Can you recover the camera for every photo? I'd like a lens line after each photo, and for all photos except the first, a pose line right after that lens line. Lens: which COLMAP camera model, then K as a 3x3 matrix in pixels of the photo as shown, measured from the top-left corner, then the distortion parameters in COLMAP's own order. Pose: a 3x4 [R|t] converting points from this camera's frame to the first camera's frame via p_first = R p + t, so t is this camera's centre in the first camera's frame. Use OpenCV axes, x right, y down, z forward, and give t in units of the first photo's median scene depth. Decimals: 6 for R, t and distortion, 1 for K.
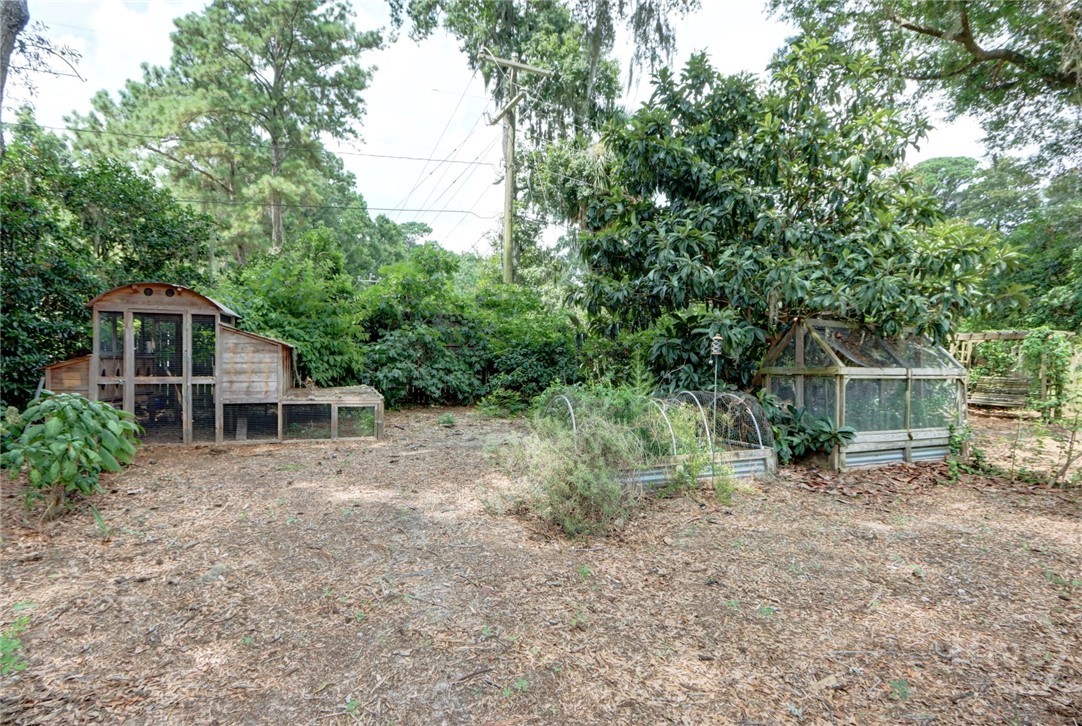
lens RADIAL K [[505.7, 0, 510.4], [0, 505.7, 363.3], [0, 0, 1]] dist [-0.021166, 0.001298]
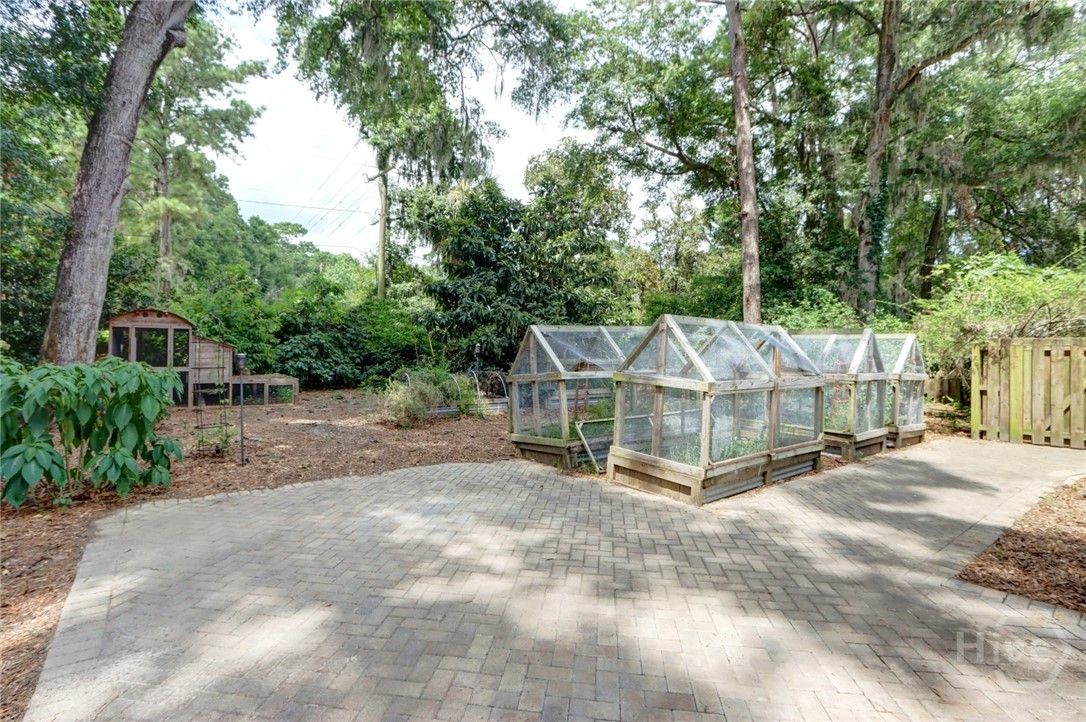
lens RADIAL K [[504.1, 0, 563.5], [0, 504.1, 343.9], [0, 0, 1]] dist [-0.023242, 0.000301]
pose [[0.944476, 0.000641, 0.328580, 0.017869], [0.009533, 0.999524, -0.029351, 0.006925], [-0.328443, 0.030854, 0.944020, -0.567773]]
